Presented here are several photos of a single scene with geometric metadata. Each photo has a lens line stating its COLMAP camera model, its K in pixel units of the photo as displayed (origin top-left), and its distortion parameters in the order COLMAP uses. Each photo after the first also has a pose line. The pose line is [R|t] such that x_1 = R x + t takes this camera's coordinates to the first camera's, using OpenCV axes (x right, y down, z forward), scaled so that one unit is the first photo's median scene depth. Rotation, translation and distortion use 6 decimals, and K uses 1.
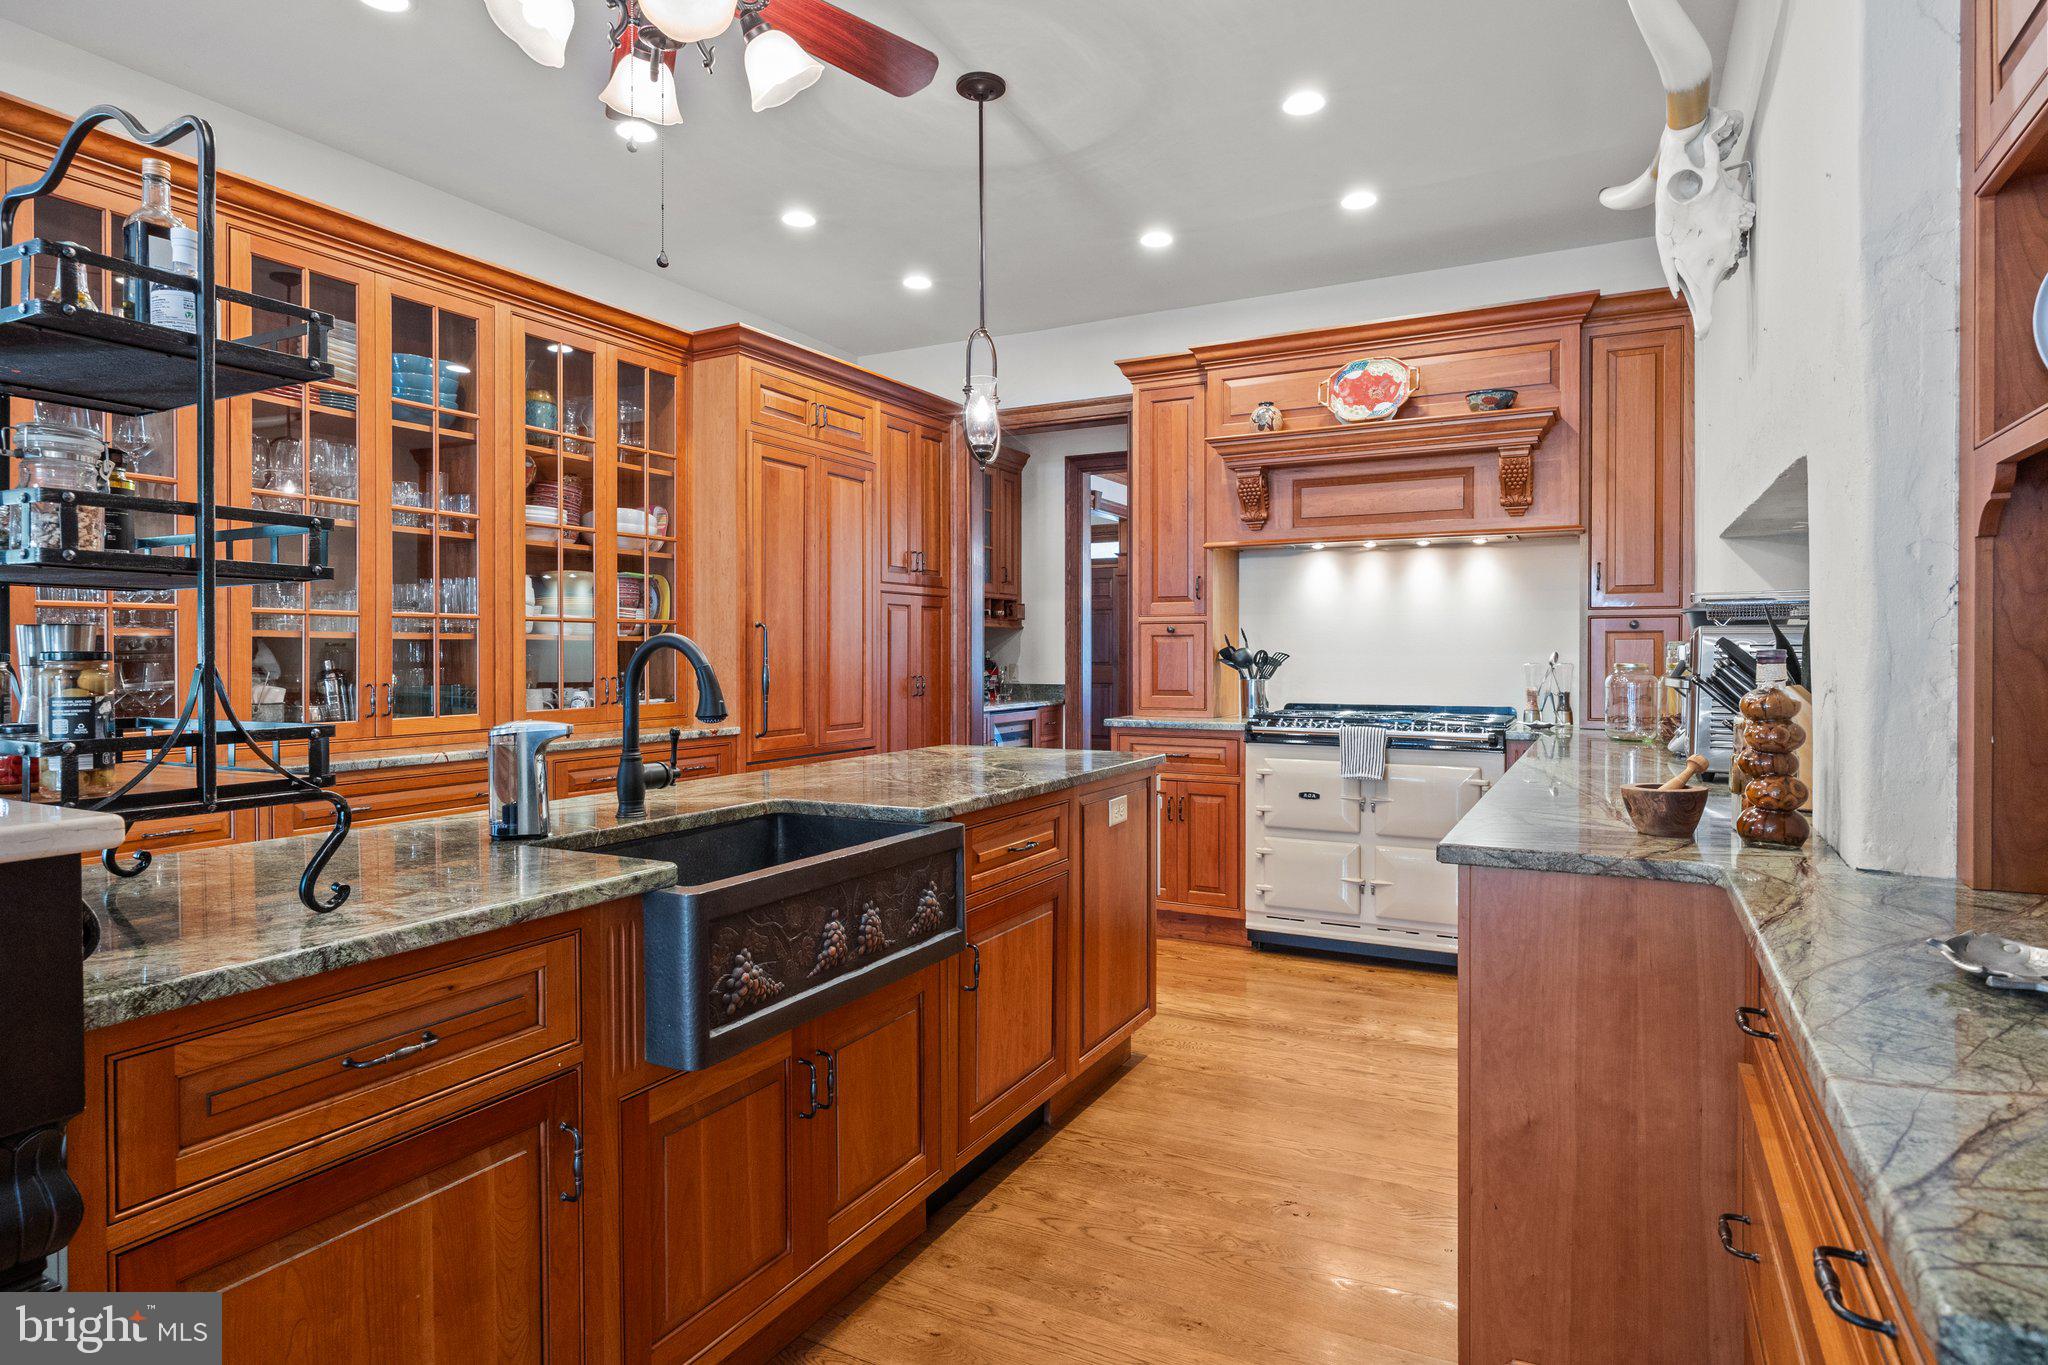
lens RADIAL K [[1105.6, 0, 1030.1], [0, 1105.6, 663.4], [0, 0, 1]] dist [-0.003022, 0.000291]
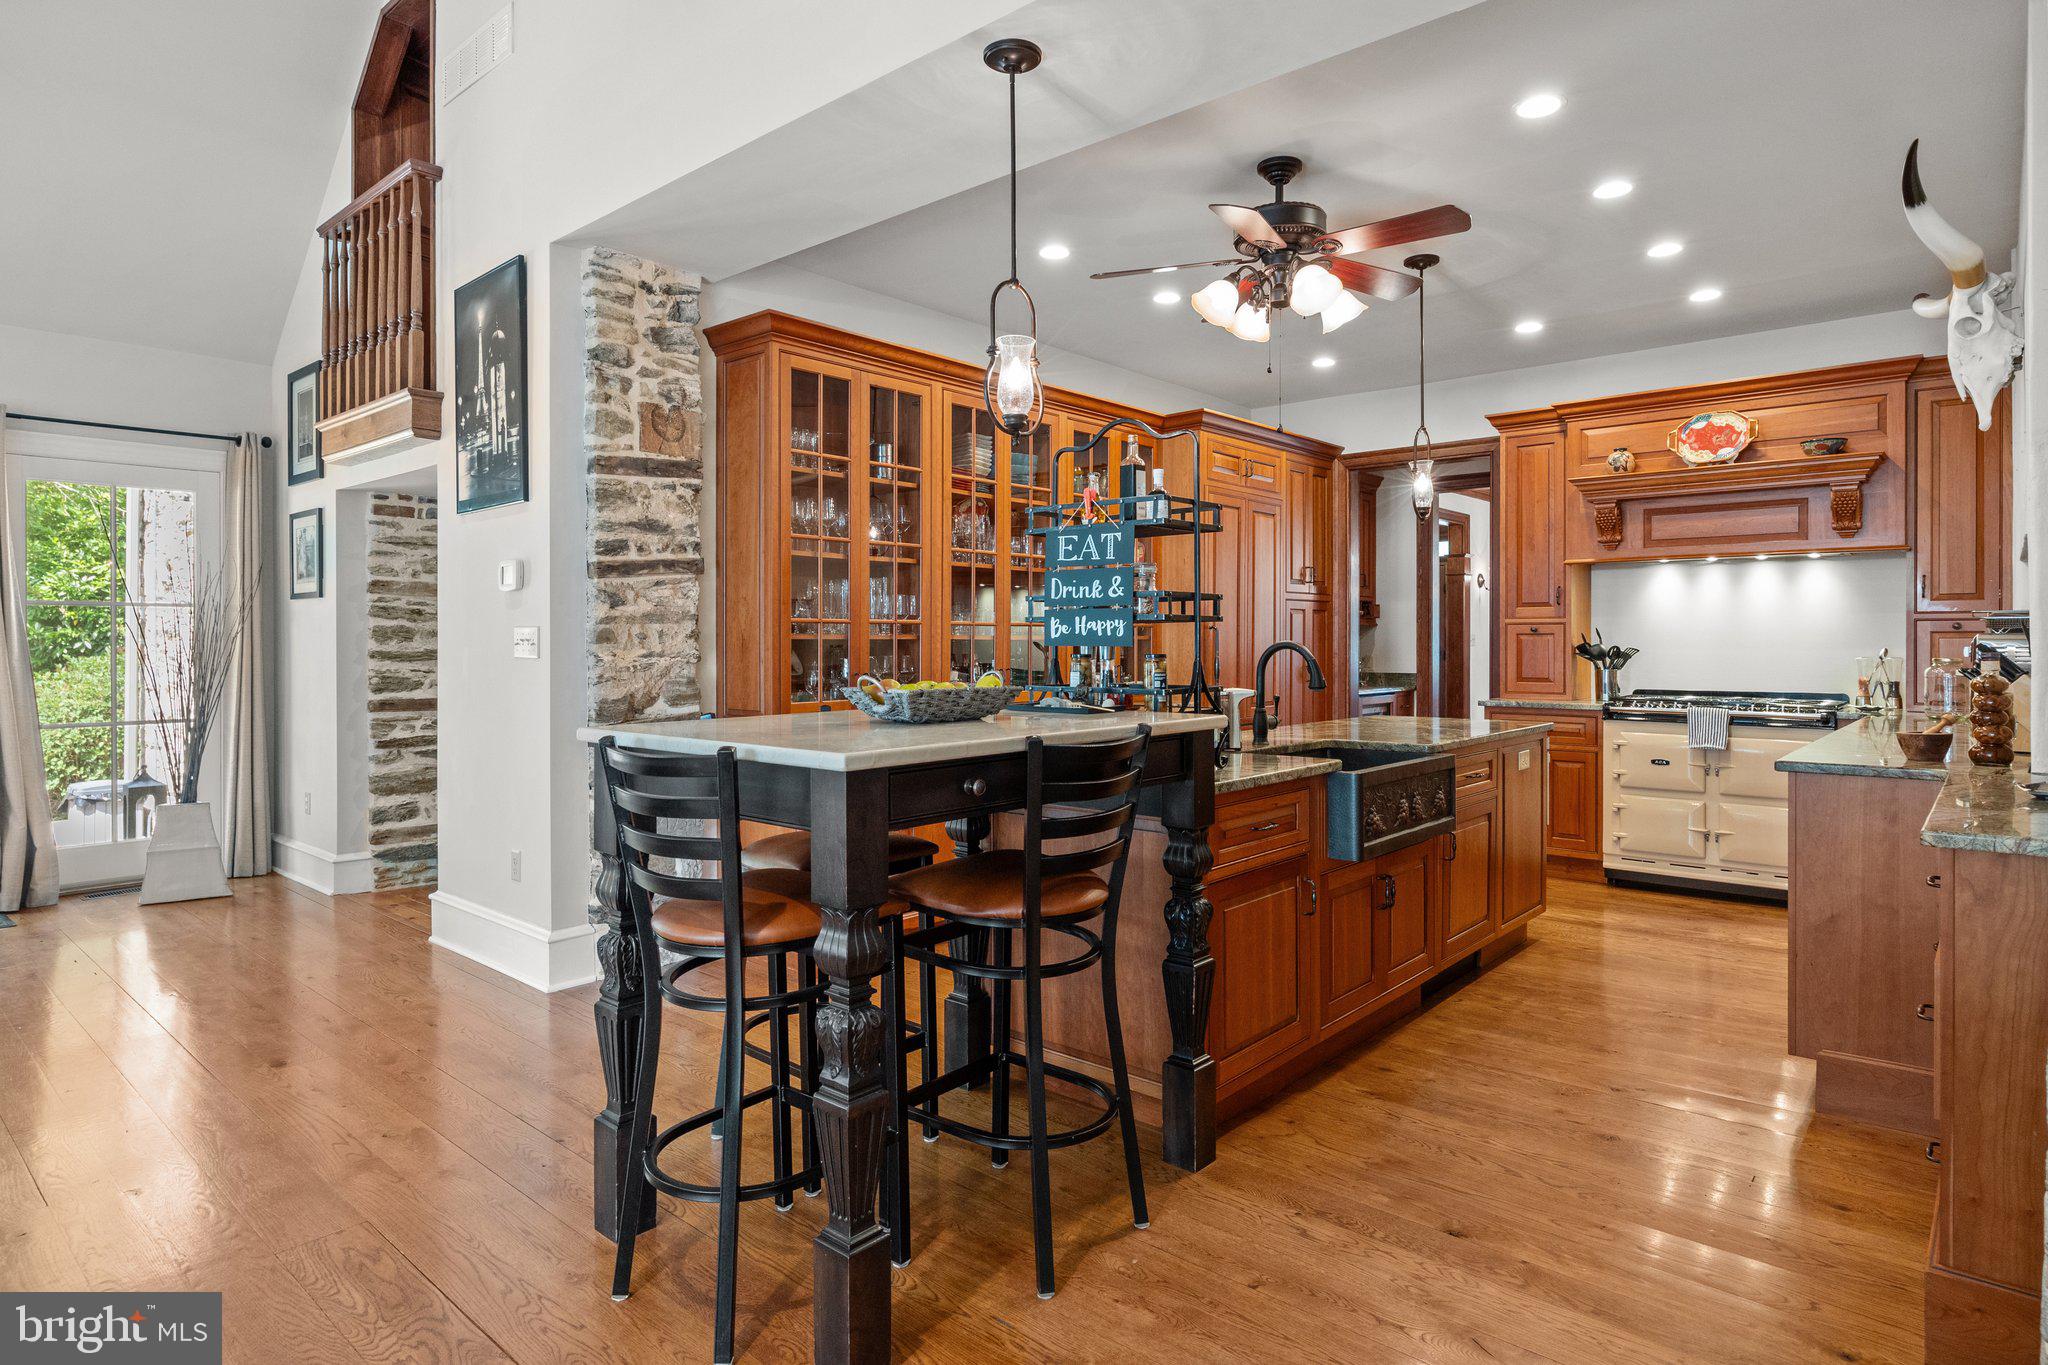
lens RADIAL K [[1121.2, 0, 1028.7], [0, 1121.2, 647.9], [0, 0, 1]] dist [-0.001085, -0.000801]
pose [[0.972679, 0.001000, -0.232152, -0.147035], [-0.001988, 0.999990, -0.004018, -0.003705], [0.232146, 0.004370, 0.972671, -0.398848]]
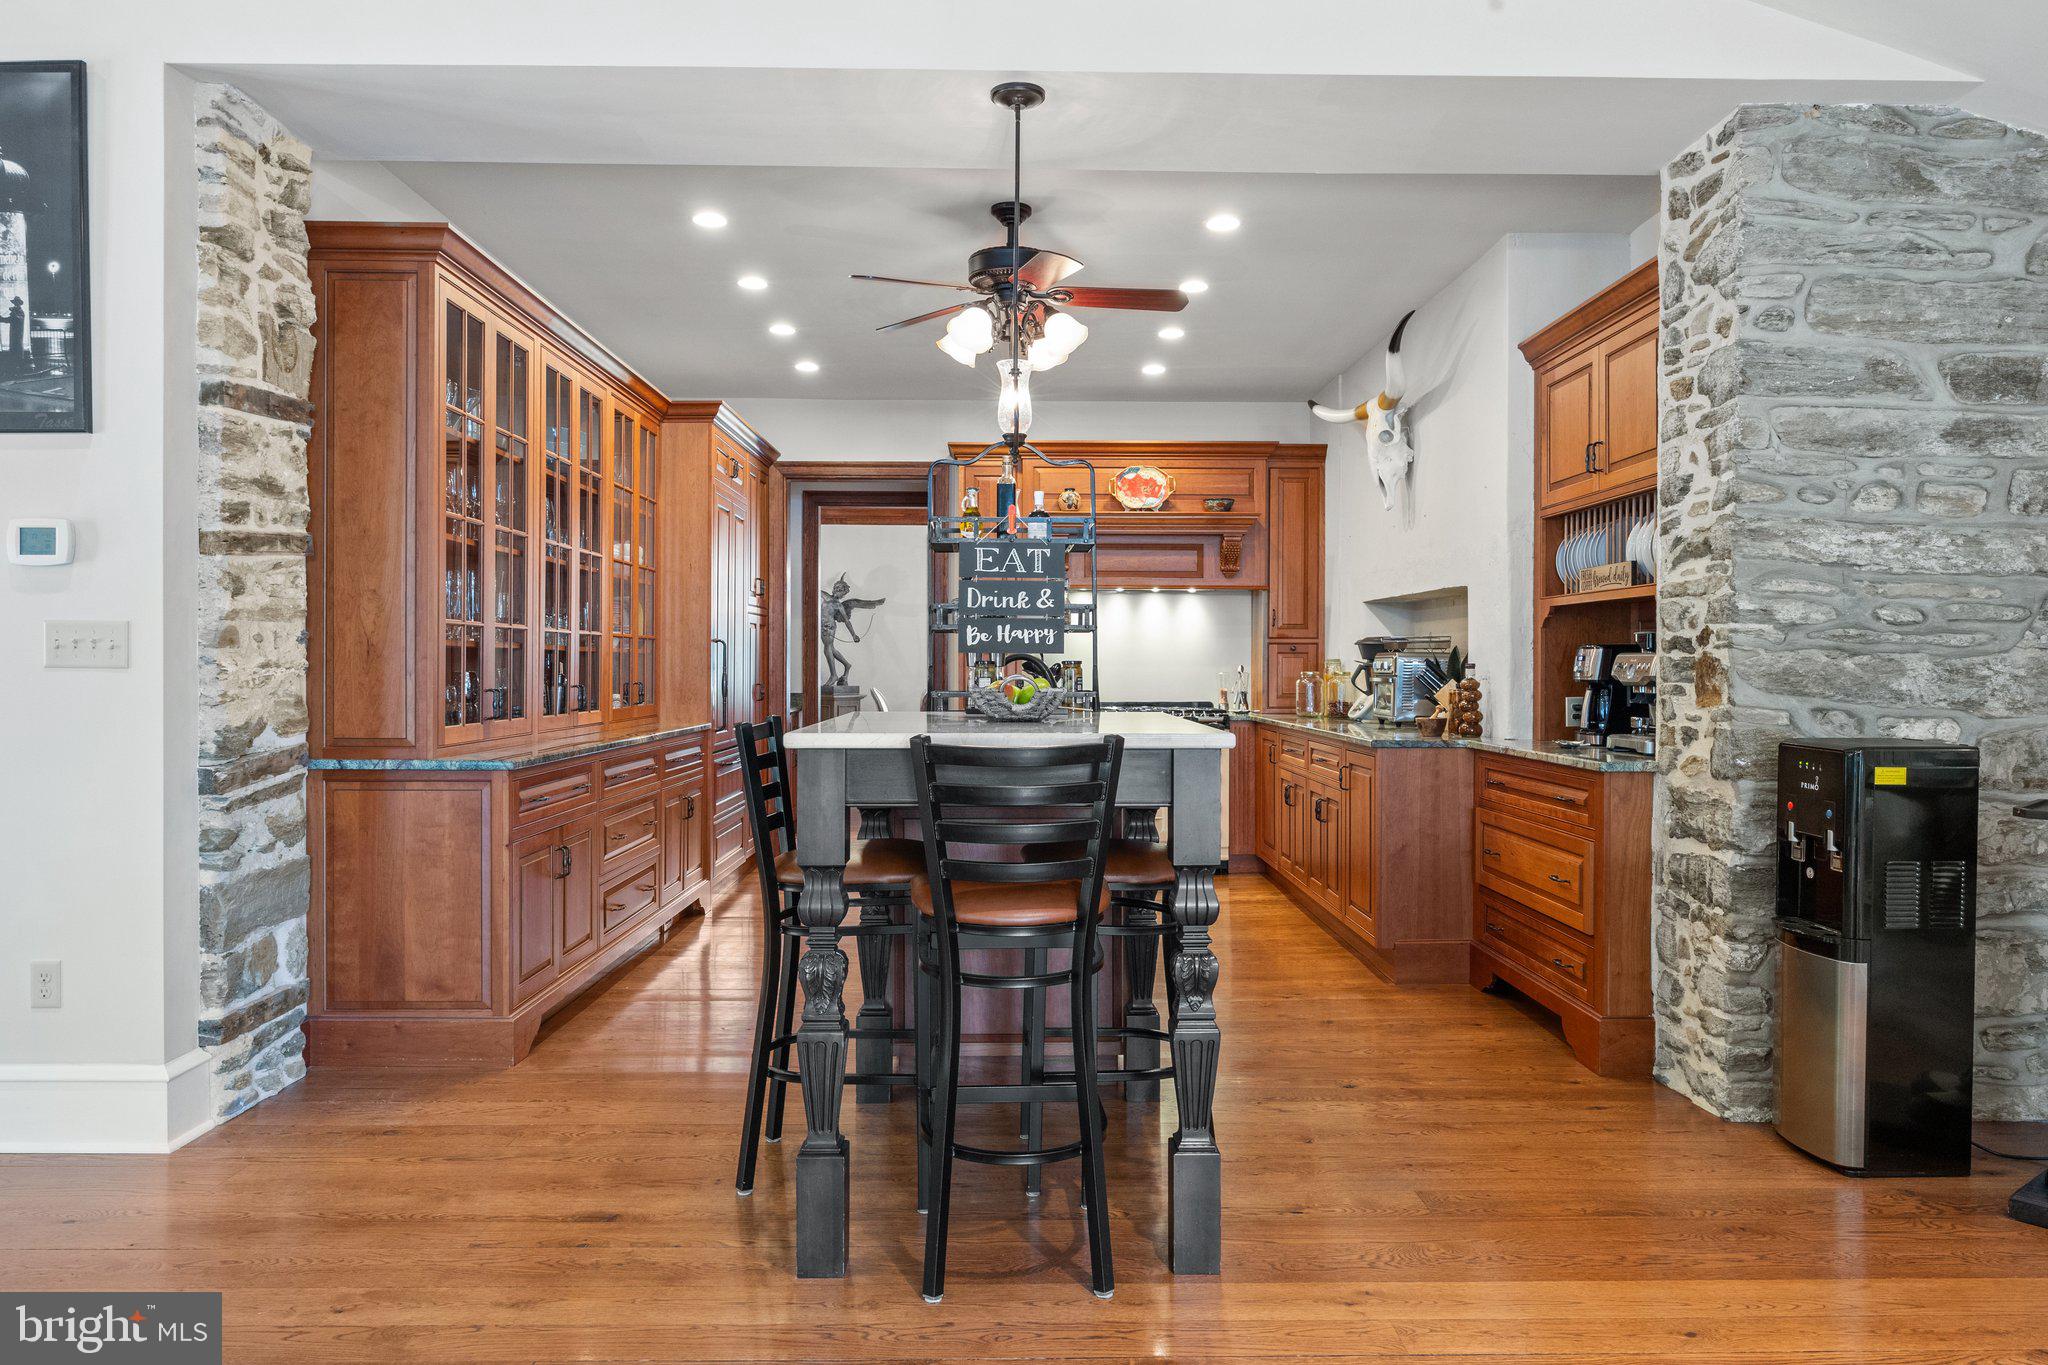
lens RADIAL K [[1339.6, 0, 1024.0], [0, 1339.6, 682.5], [0, 0, 1]] dist [-0.002198, 0.002005]
pose [[0.878247, -0.002370, 0.478202, -0.675828], [0.001740, 0.999997, 0.001761, 0.009718], [-0.478205, -0.000715, 0.878248, -0.491317]]
